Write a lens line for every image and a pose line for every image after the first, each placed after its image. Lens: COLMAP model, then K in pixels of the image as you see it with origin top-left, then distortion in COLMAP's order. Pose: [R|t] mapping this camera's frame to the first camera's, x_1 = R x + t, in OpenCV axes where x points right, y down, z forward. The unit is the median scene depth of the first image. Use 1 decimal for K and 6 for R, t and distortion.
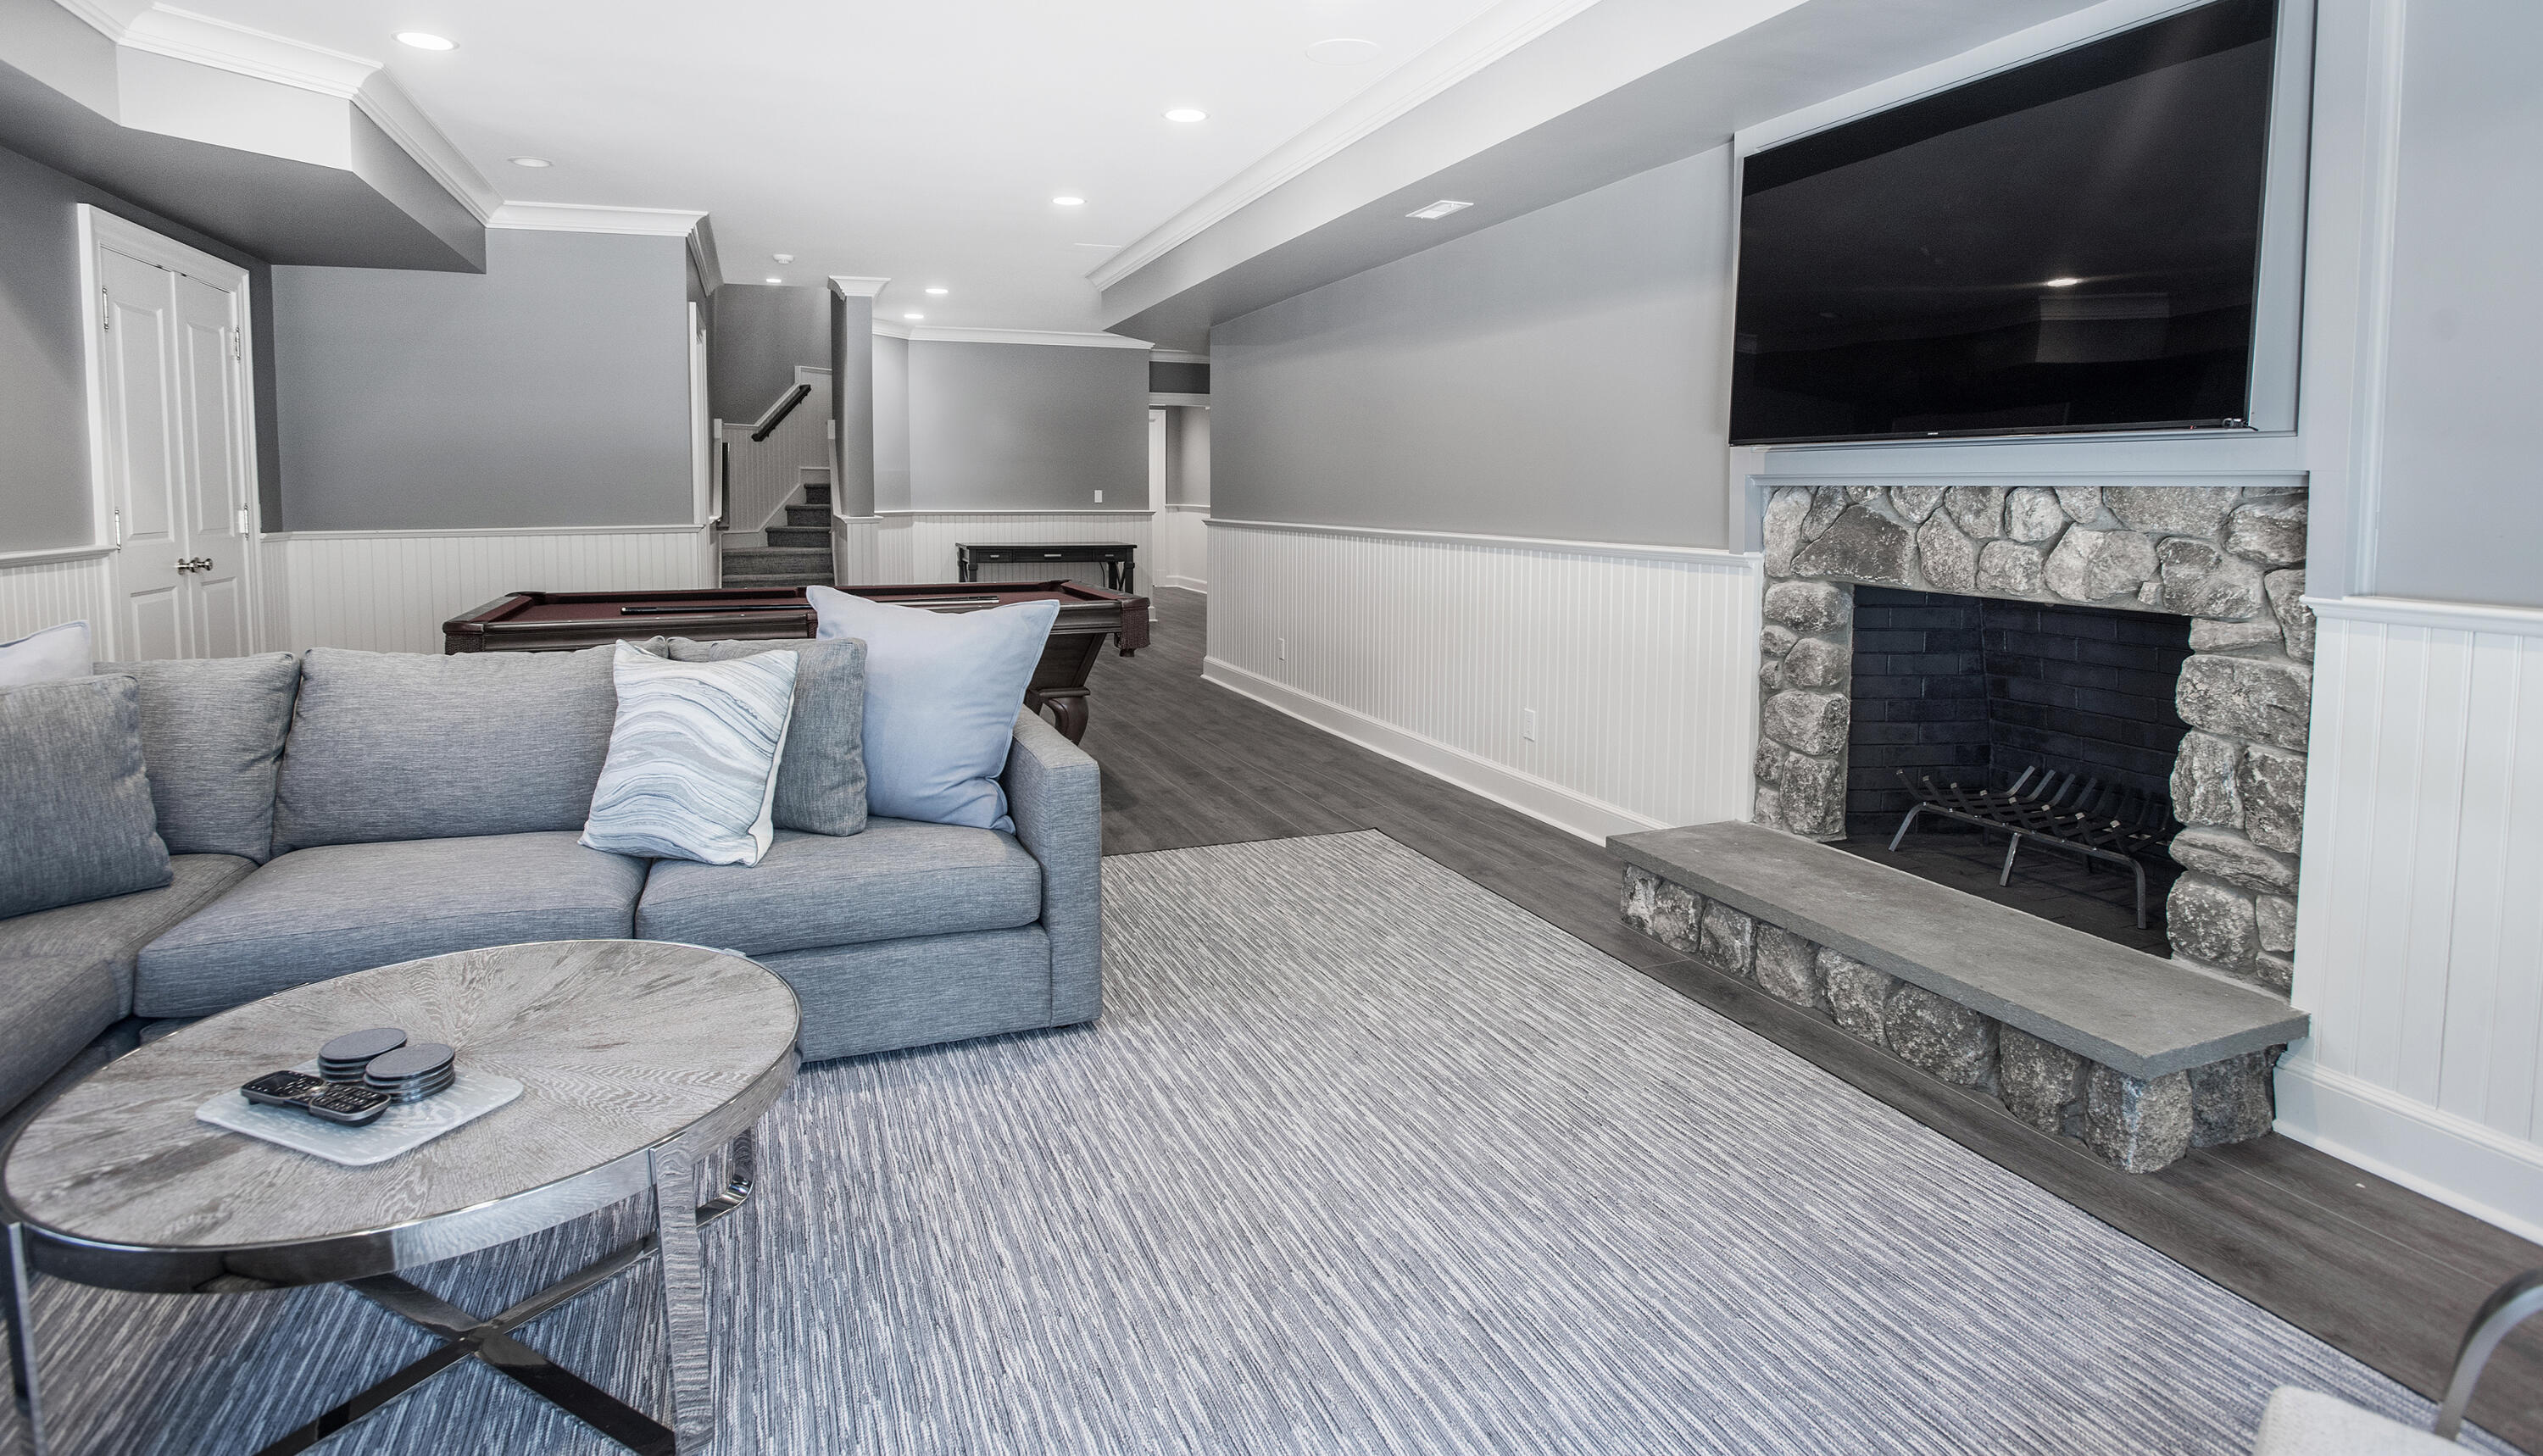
lens RADIAL K [[1279.5, 0, 1268.2], [0, 1279.5, 727.1], [0, 0, 1]] dist [-0.002407, -0.000226]
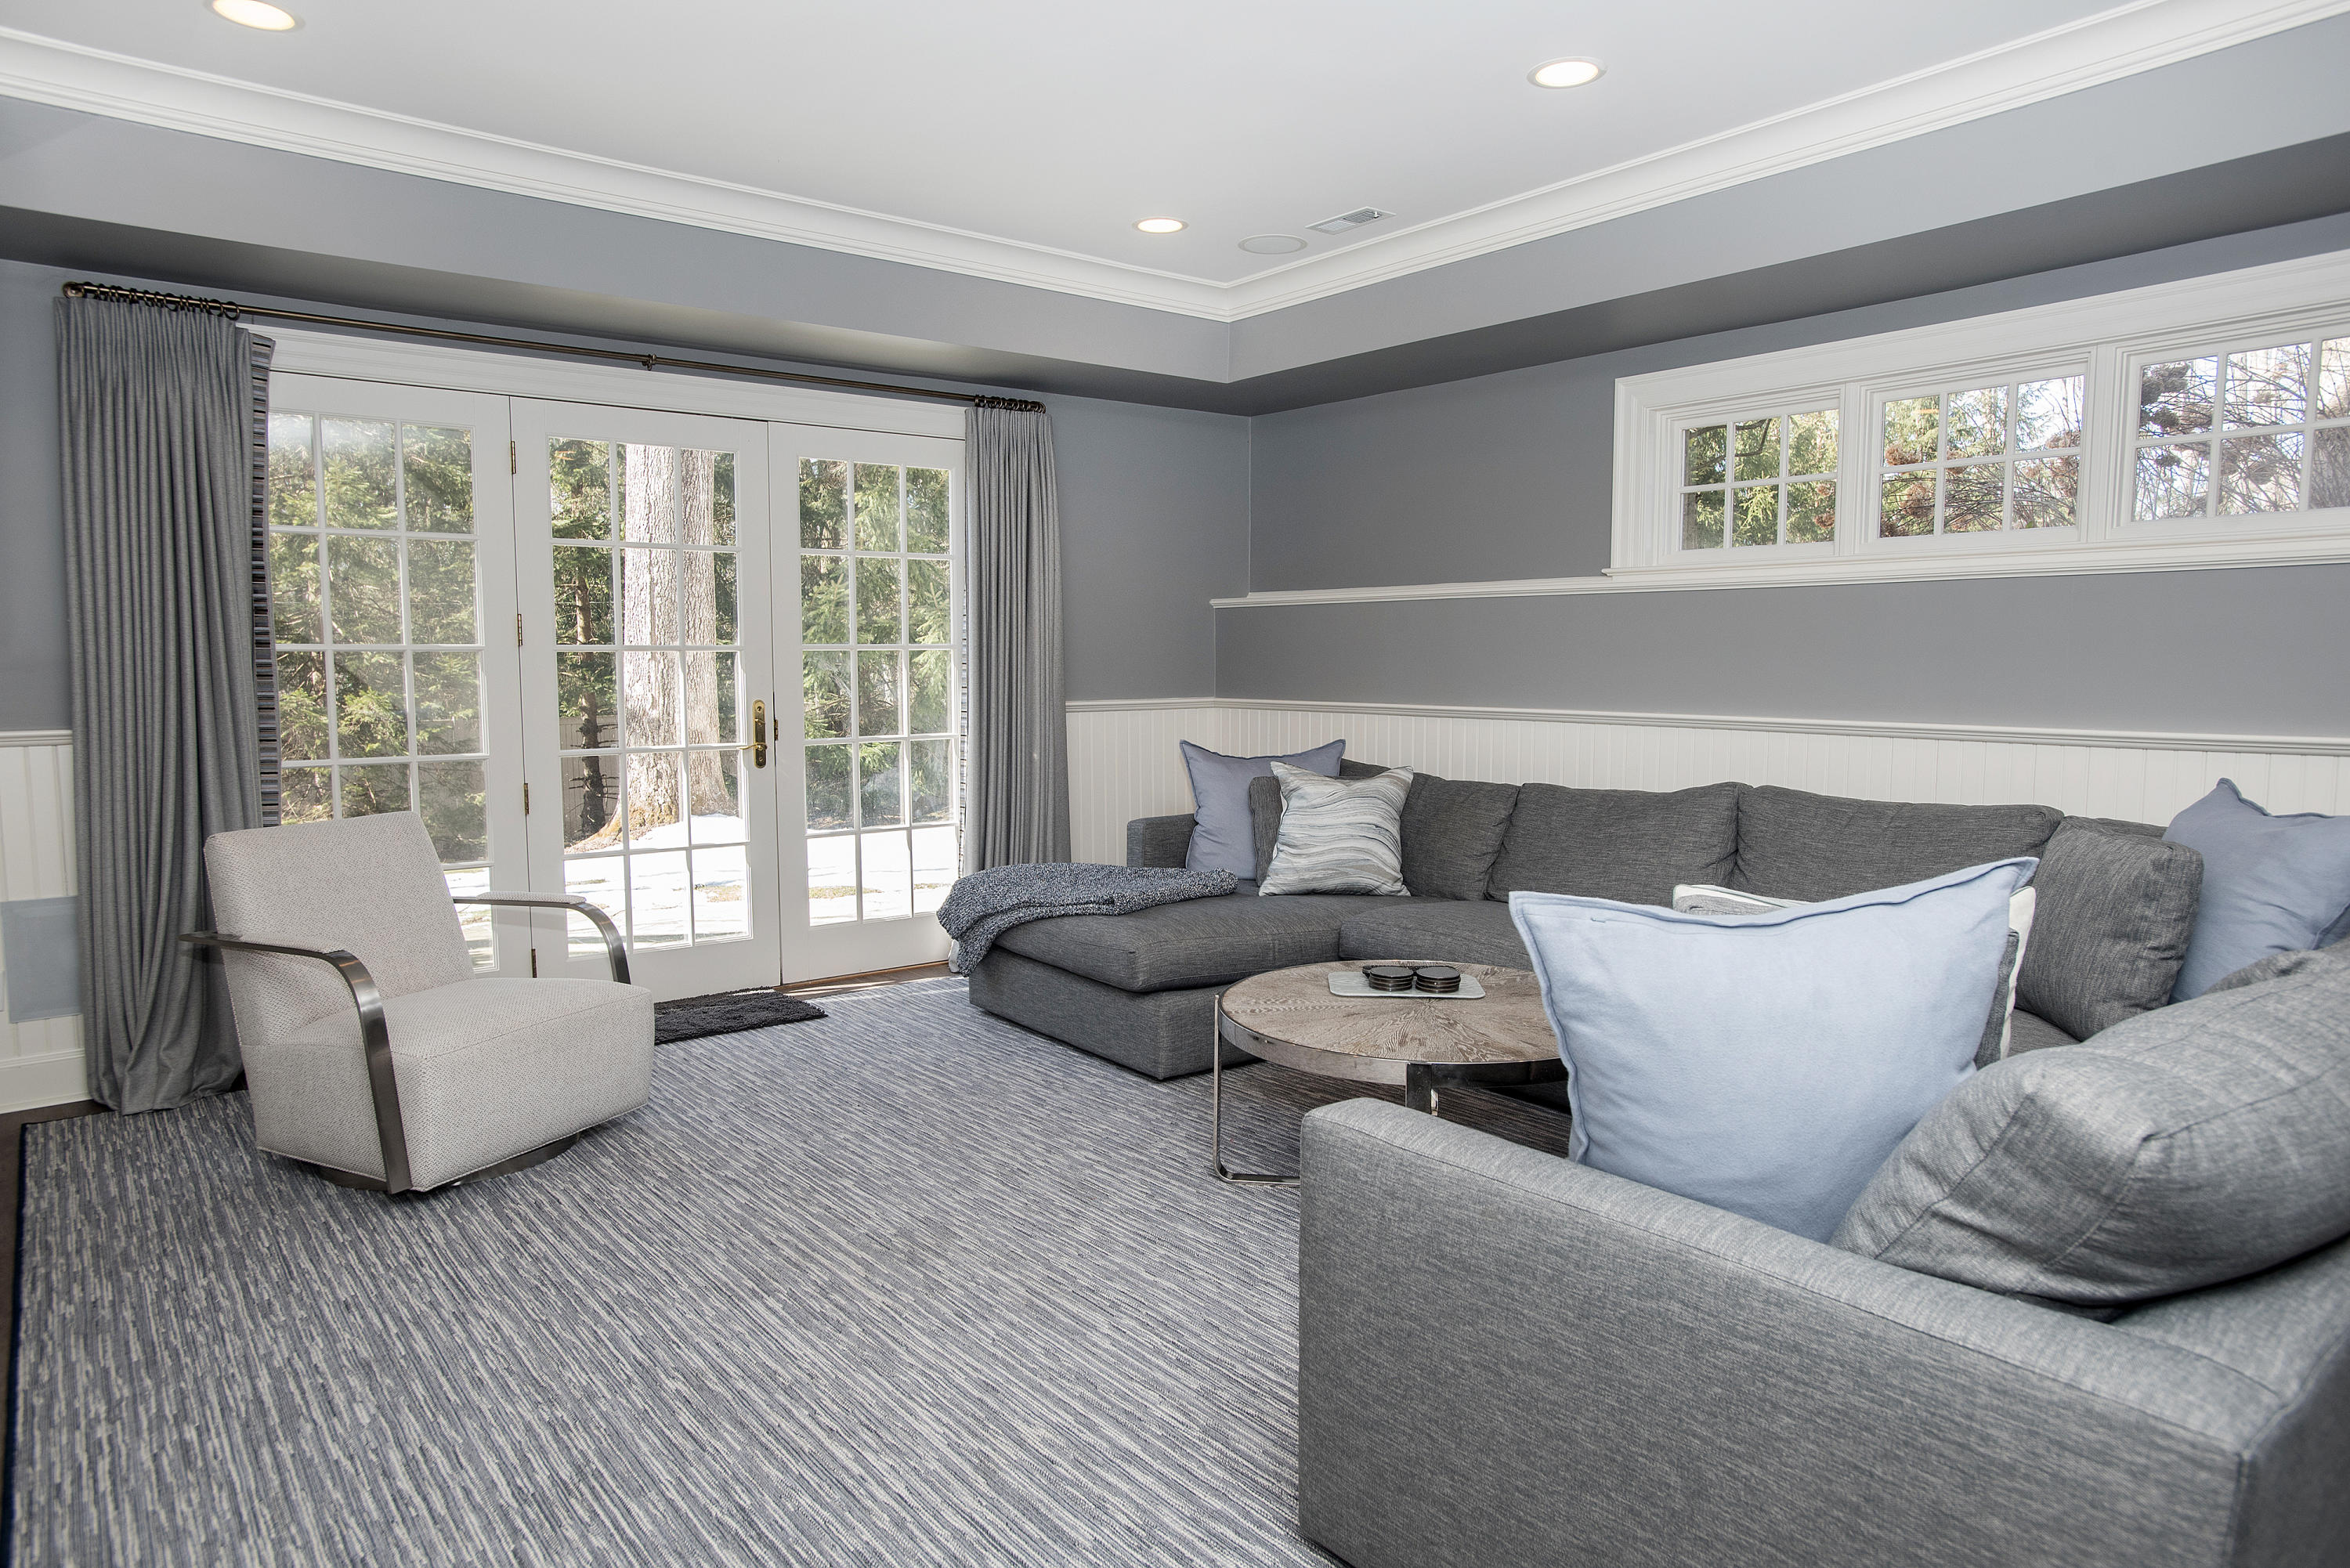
lens RADIAL K [[1429.4, 0, 1182.1], [0, 1429.4, 778.9], [0, 0, 1]] dist [0.005282, 0.001834]
pose [[-0.953917, 0.023336, -0.299162, 0.153093], [-0.058232, 0.963623, 0.260846, -0.375917], [0.294367, 0.266246, -0.917857, 1.969573]]
